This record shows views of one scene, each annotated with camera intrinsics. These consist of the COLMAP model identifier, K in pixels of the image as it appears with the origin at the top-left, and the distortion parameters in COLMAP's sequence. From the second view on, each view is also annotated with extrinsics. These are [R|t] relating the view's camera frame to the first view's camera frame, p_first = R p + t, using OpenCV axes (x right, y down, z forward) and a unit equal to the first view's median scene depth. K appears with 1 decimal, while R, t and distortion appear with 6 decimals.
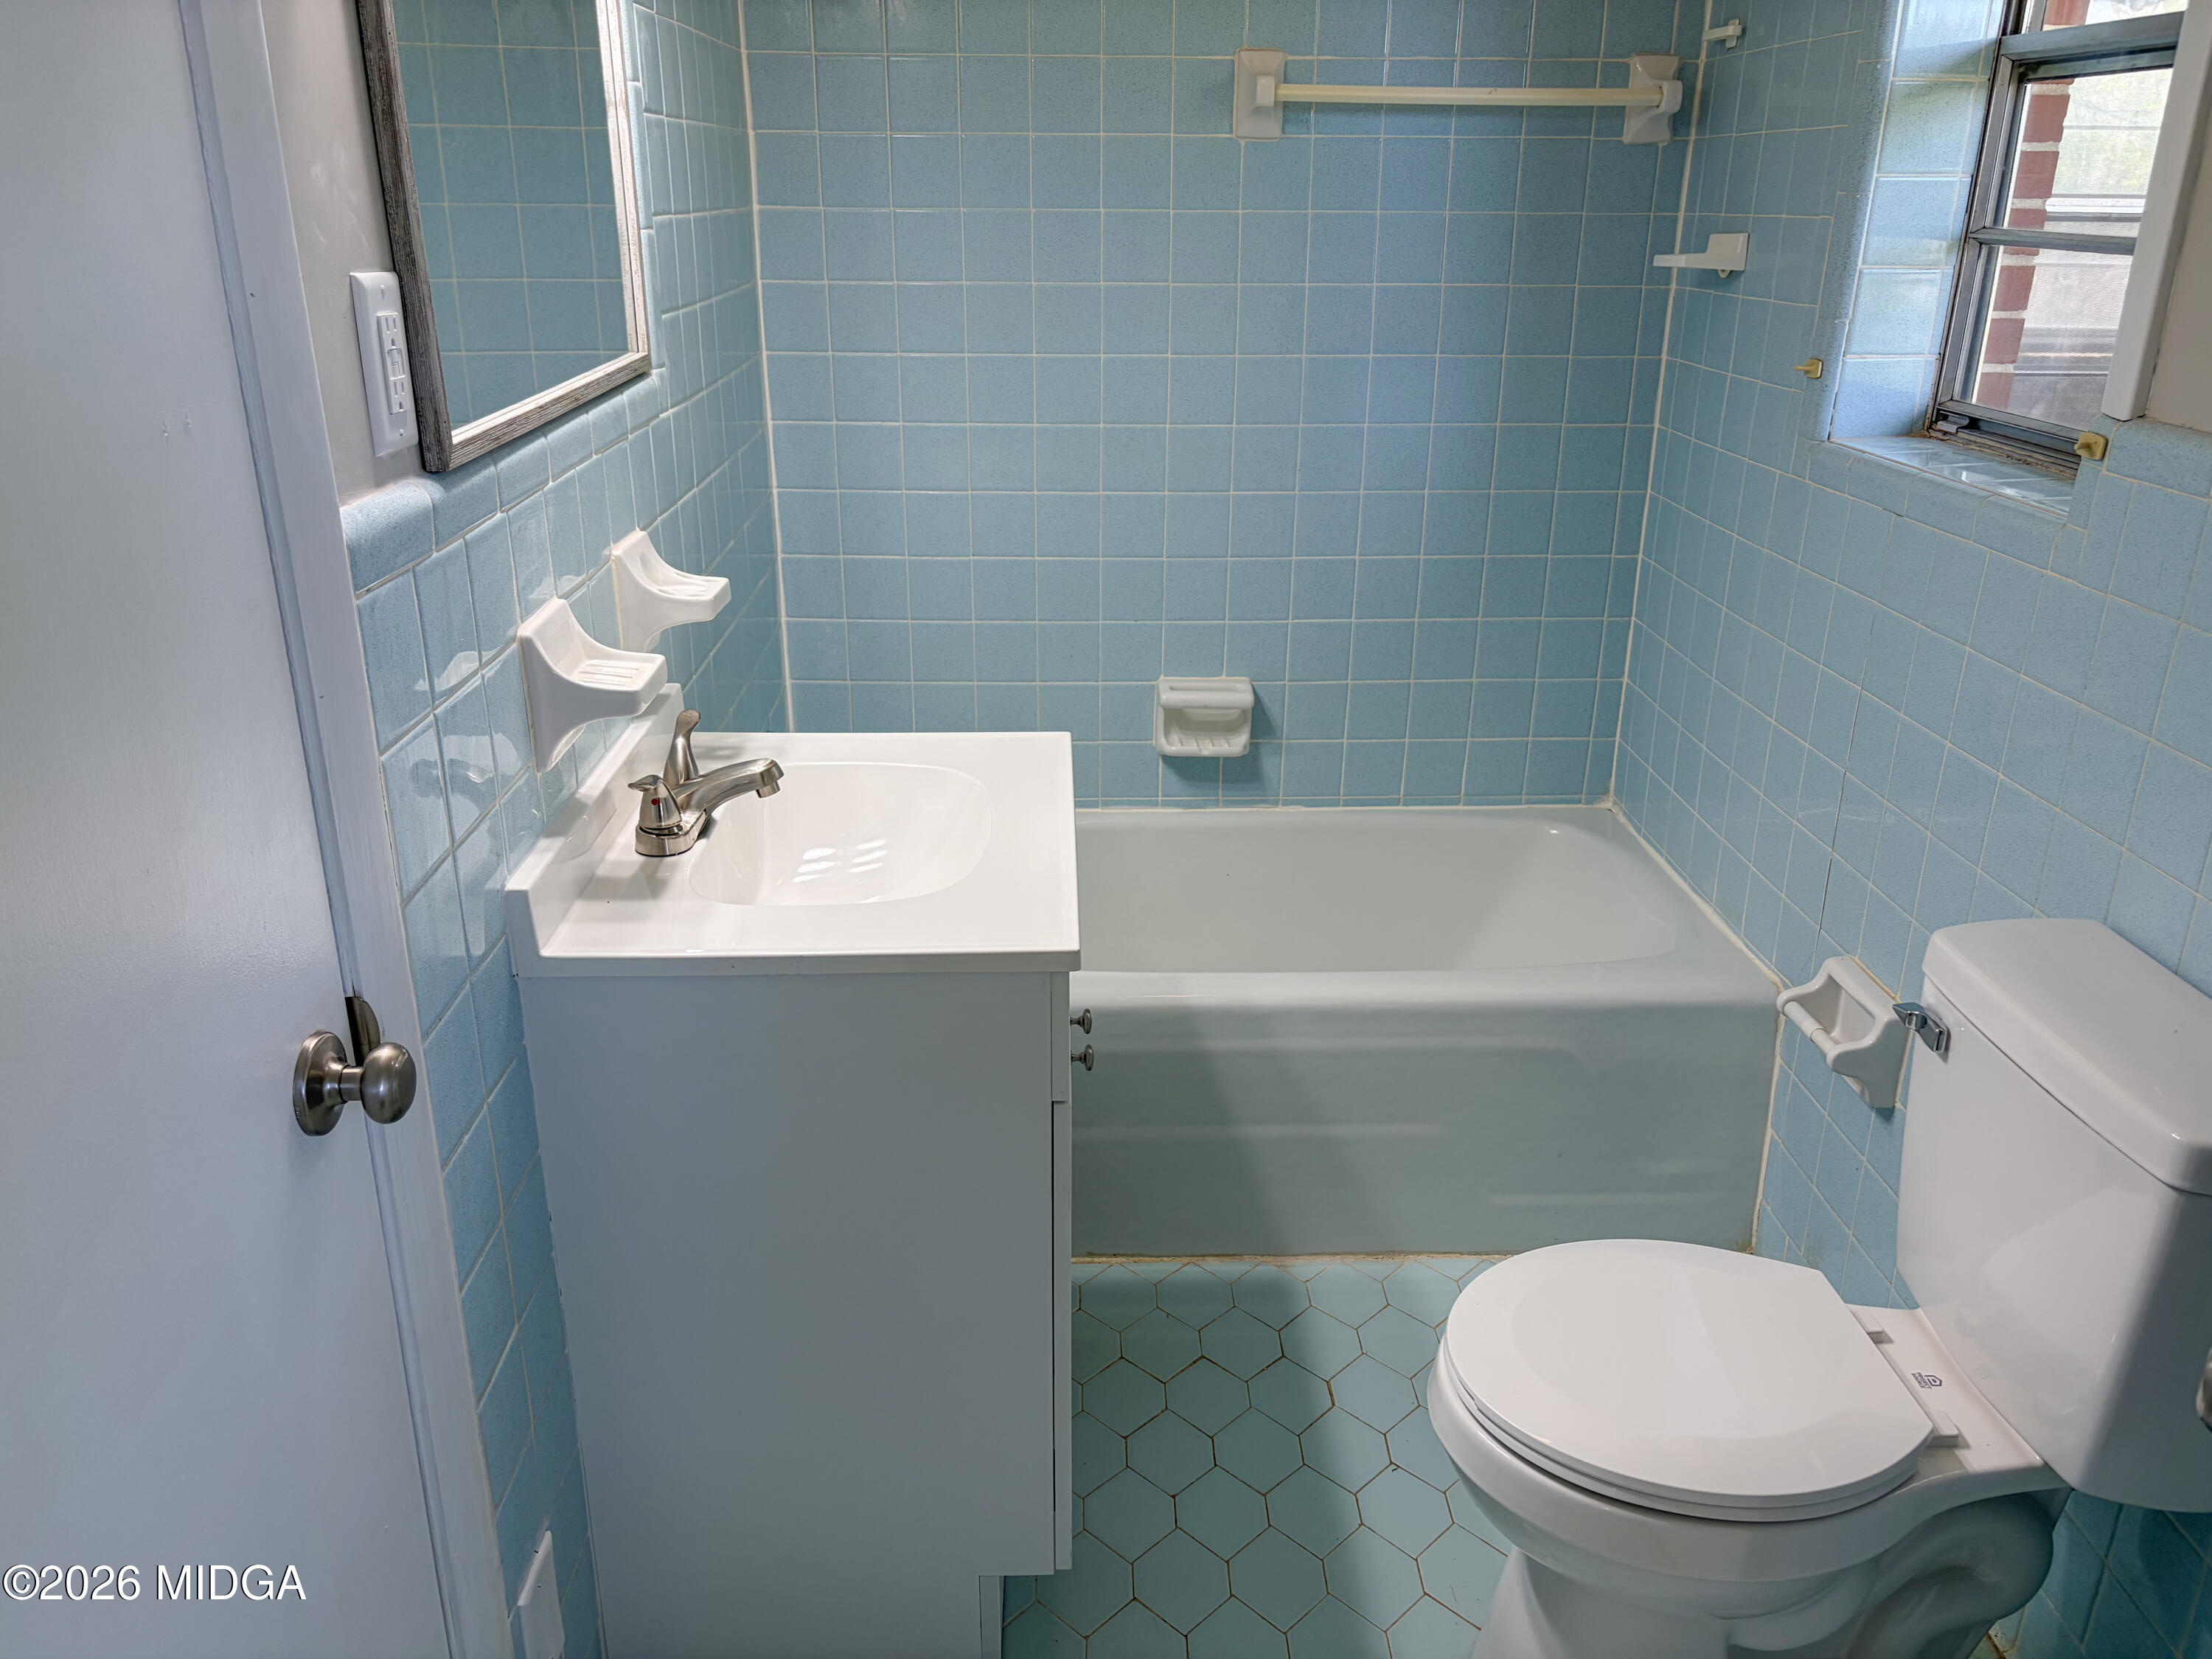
lens RADIAL K [[1672.1, 0, 1110.3], [0, 1672.1, 841.5], [0, 0, 1]] dist [0.047600, -0.067008]
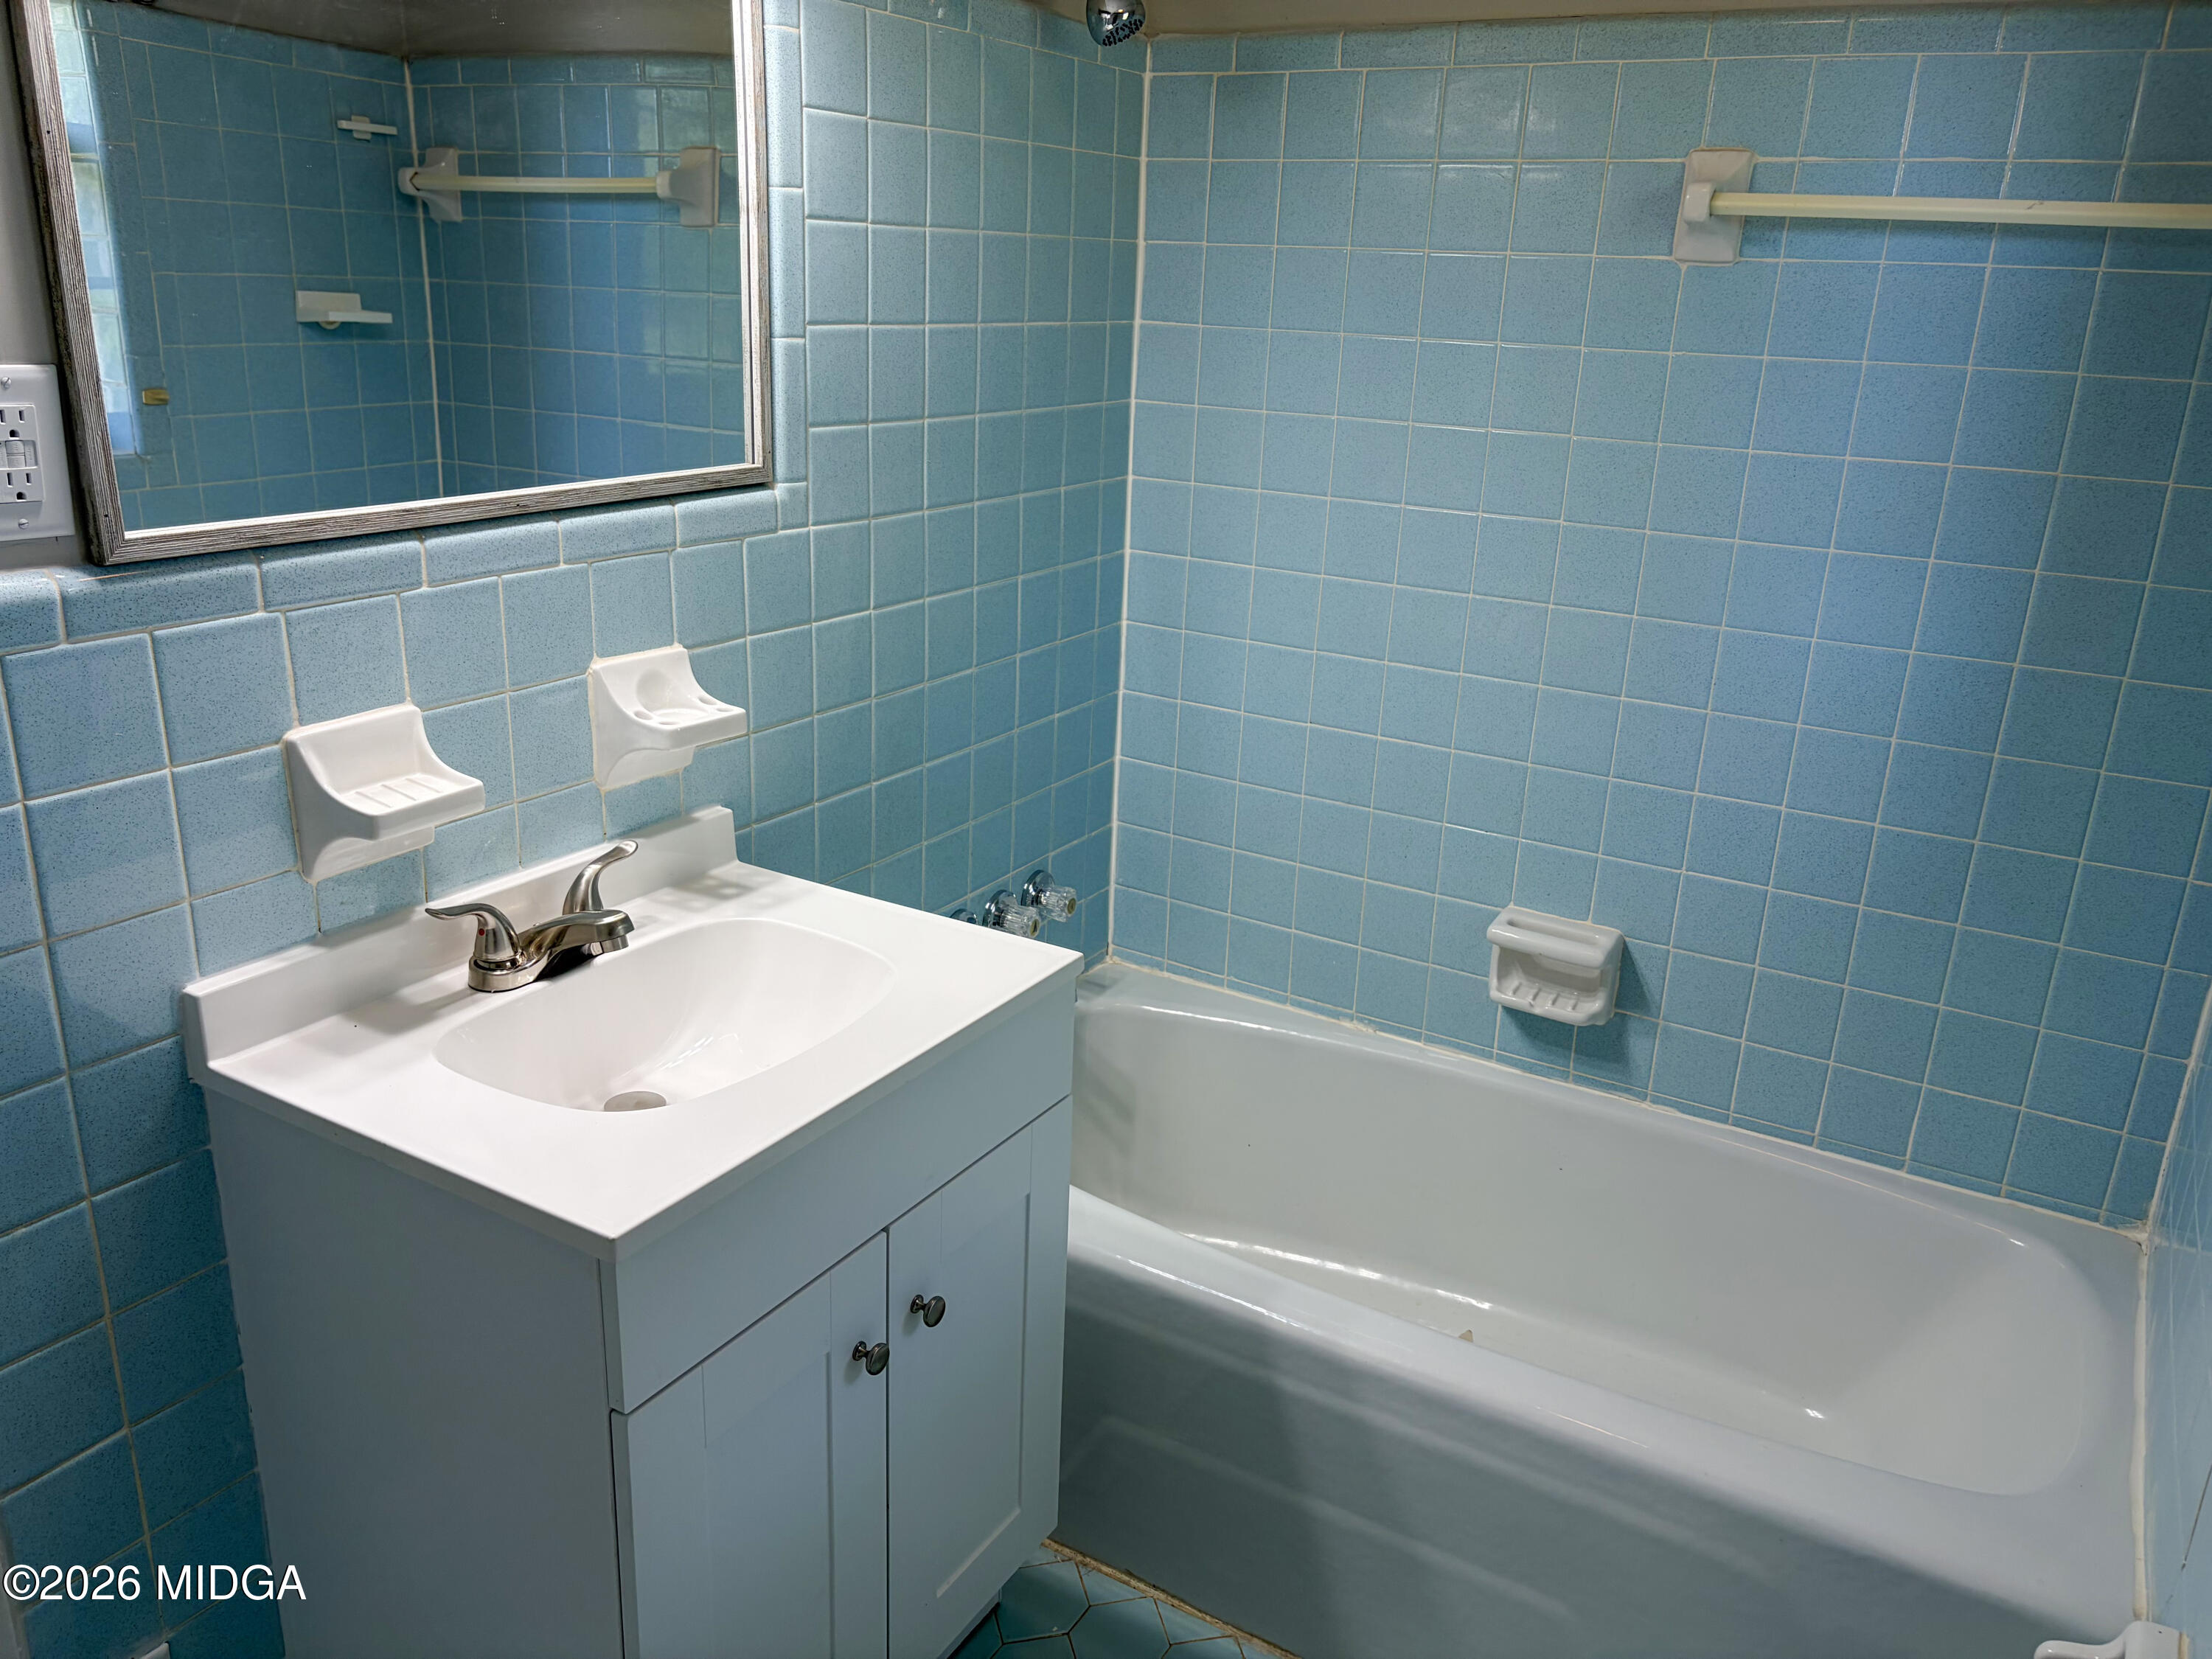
lens RADIAL K [[1672.1, 0, 1110.3], [0, 1672.1, 841.5], [0, 0, 1]] dist [0.047600, -0.067008]
pose [[0.837554, 0.200686, -0.508162, 0.306185], [-0.229584, 0.973271, 0.005968, -0.099451], [0.495777, 0.111668, 0.861241, 0.225863]]
